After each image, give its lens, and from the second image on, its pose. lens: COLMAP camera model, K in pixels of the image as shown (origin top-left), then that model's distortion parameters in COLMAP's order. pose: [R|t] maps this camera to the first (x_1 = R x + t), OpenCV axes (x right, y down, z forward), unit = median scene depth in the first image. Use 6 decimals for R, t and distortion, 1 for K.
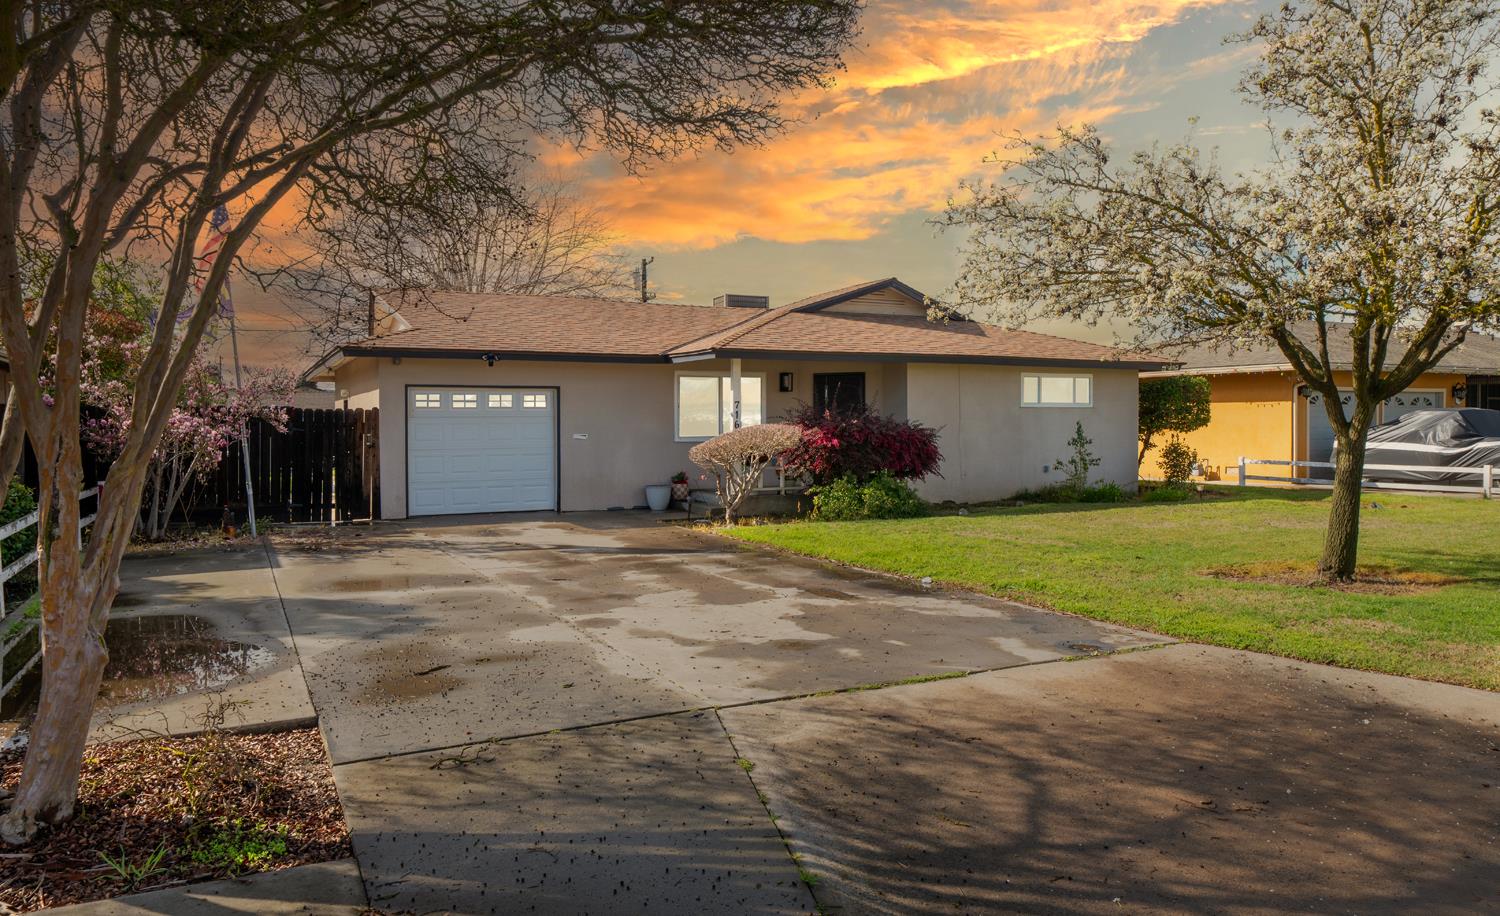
lens RADIAL K [[884.0, 0, 749.4], [0, 884.0, 455.5], [0, 0, 1]] dist [0.004915, 0.000175]
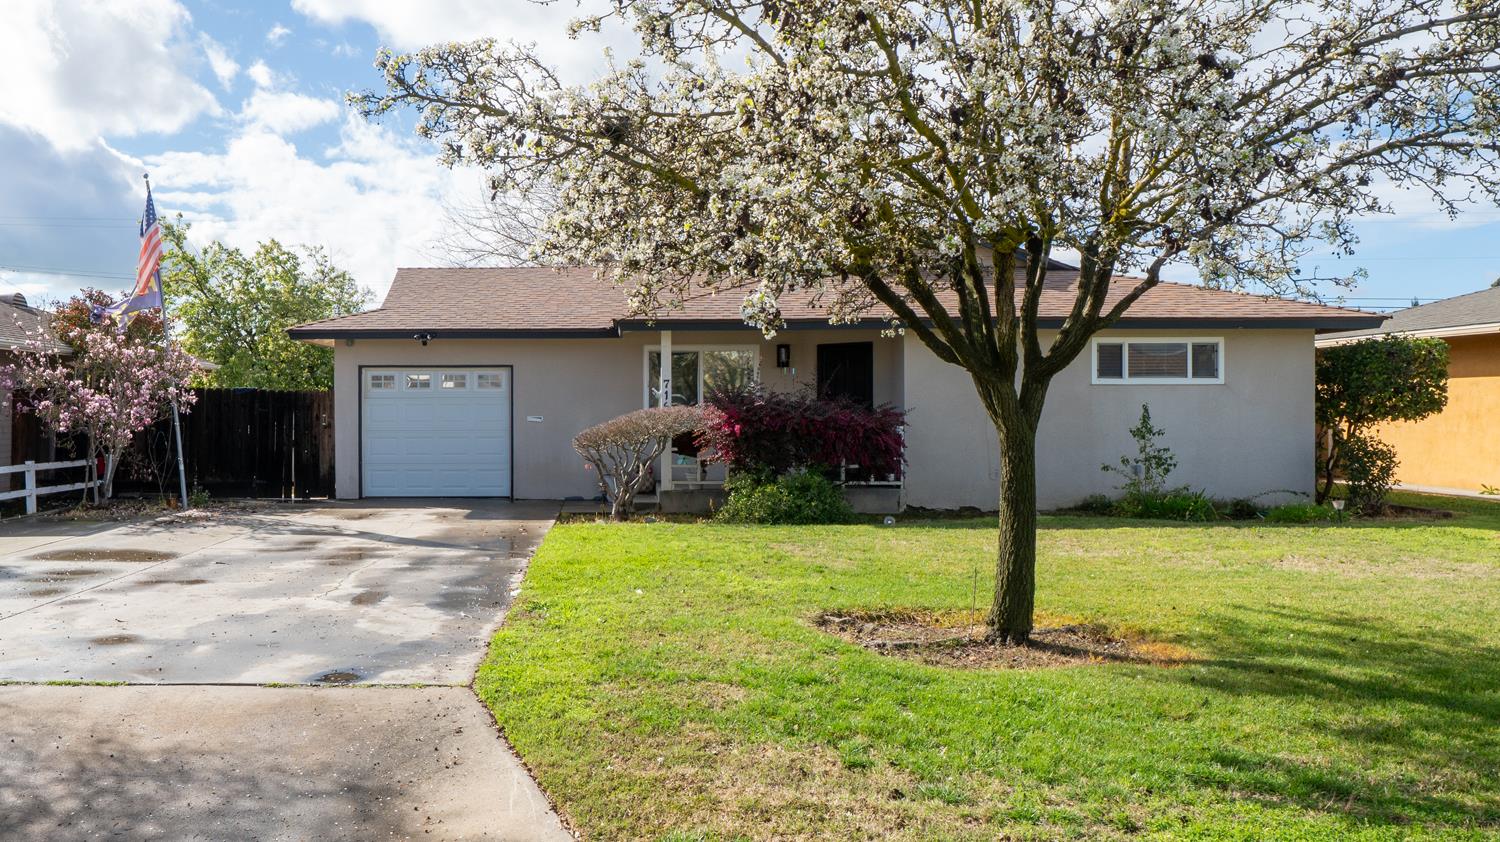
lens RADIAL K [[996.8, 0, 749.0], [0, 996.8, 416.3], [0, 0, 1]] dist [-0.000111, -0.000100]
pose [[0.914652, 0.007459, -0.404172, 0.441575], [-0.018313, 0.999568, -0.022998, -0.004394], [0.403826, 0.028436, 0.914394, 0.137094]]
